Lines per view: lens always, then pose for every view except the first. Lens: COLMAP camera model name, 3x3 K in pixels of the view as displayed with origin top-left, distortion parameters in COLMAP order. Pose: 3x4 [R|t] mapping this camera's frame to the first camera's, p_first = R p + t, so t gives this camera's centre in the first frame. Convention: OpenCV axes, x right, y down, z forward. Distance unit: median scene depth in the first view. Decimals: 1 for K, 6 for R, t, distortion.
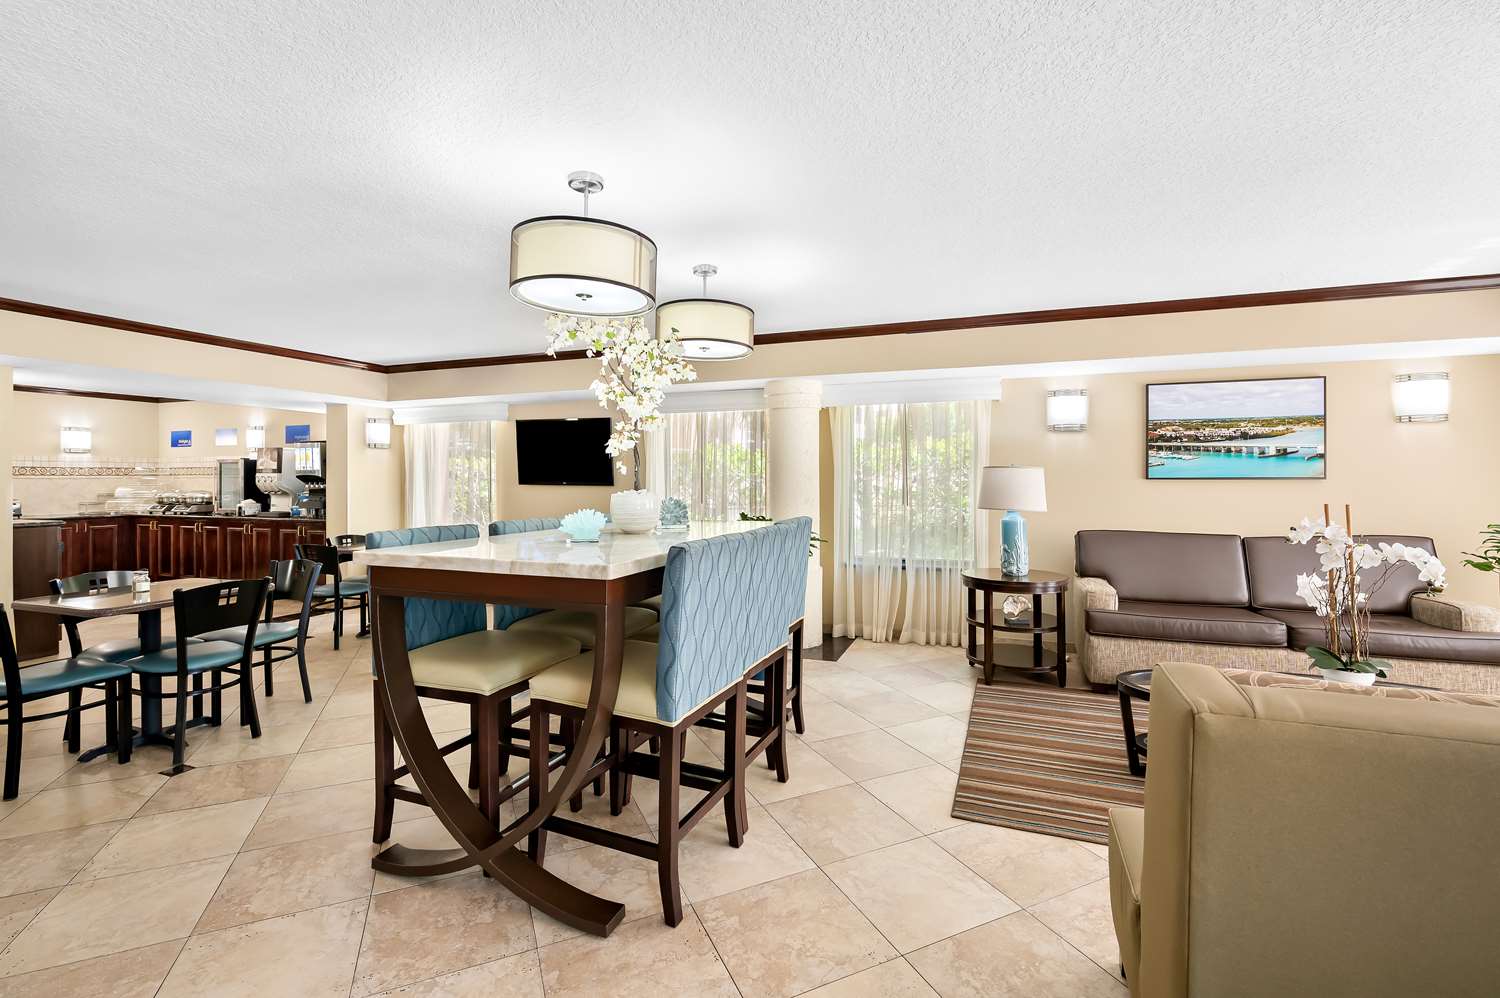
lens RADIAL K [[629.6, 0, 760.6], [0, 629.6, 486.7], [0, 0, 1]] dist [-0.012573, -0.000051]
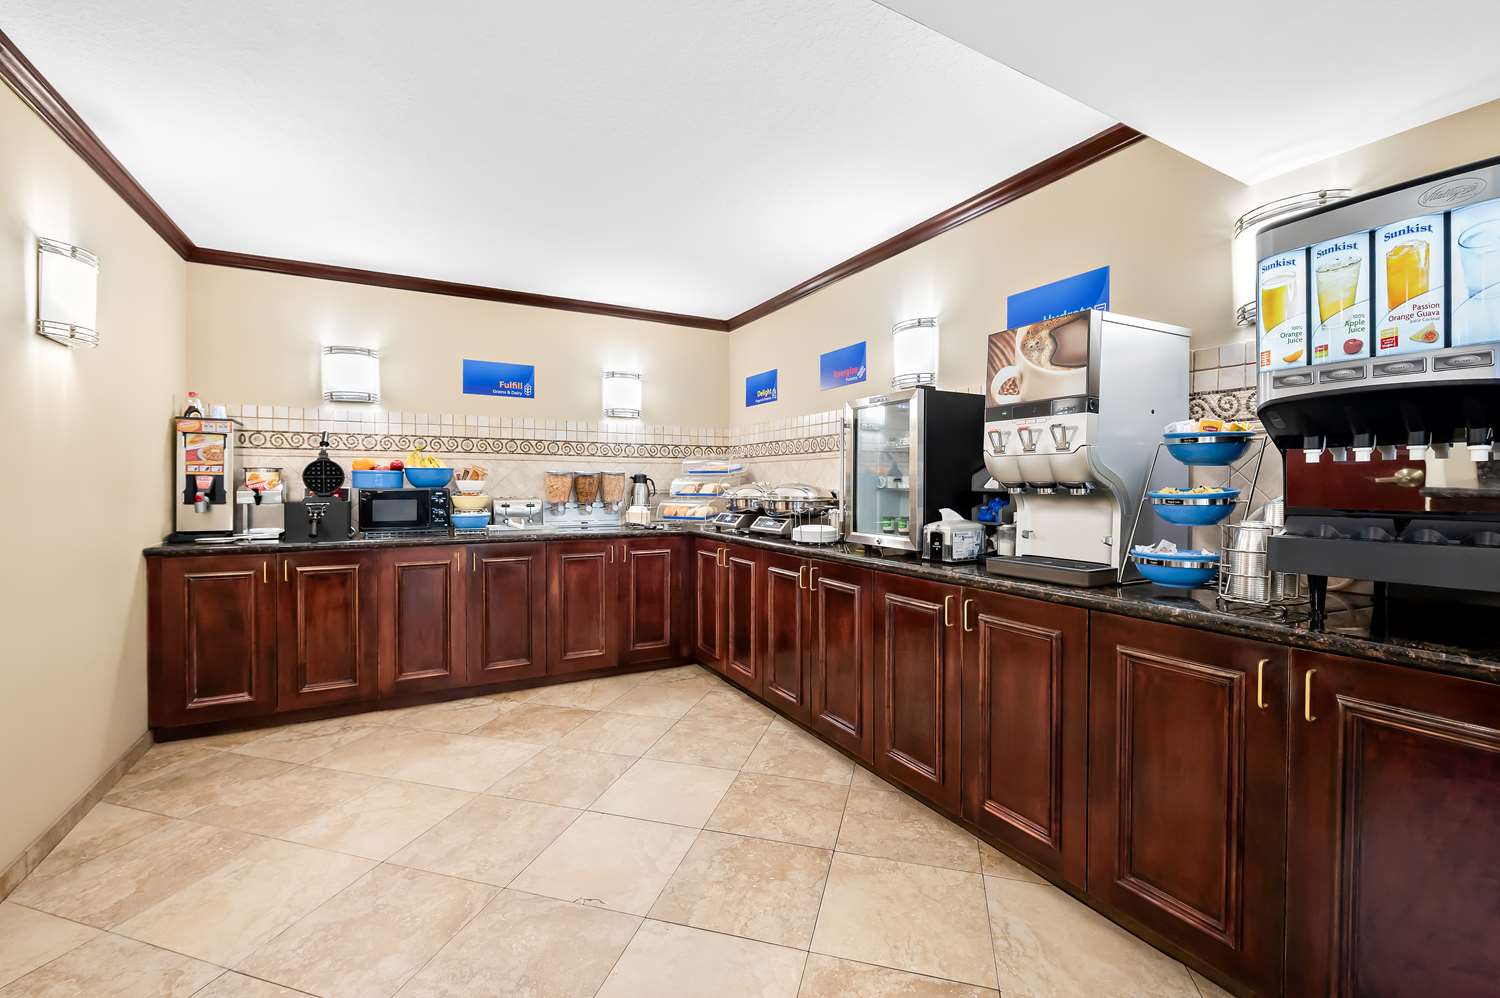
lens RADIAL K [[629.6, 0, 760.6], [0, 629.6, 486.7], [0, 0, 1]] dist [-0.012573, -0.000051]
pose [[0.761669, 0.005344, -0.647945, -0.639680], [-0.009141, 0.999955, -0.002499, 0.009100], [0.647902, 0.007826, 0.761683, 0.649275]]
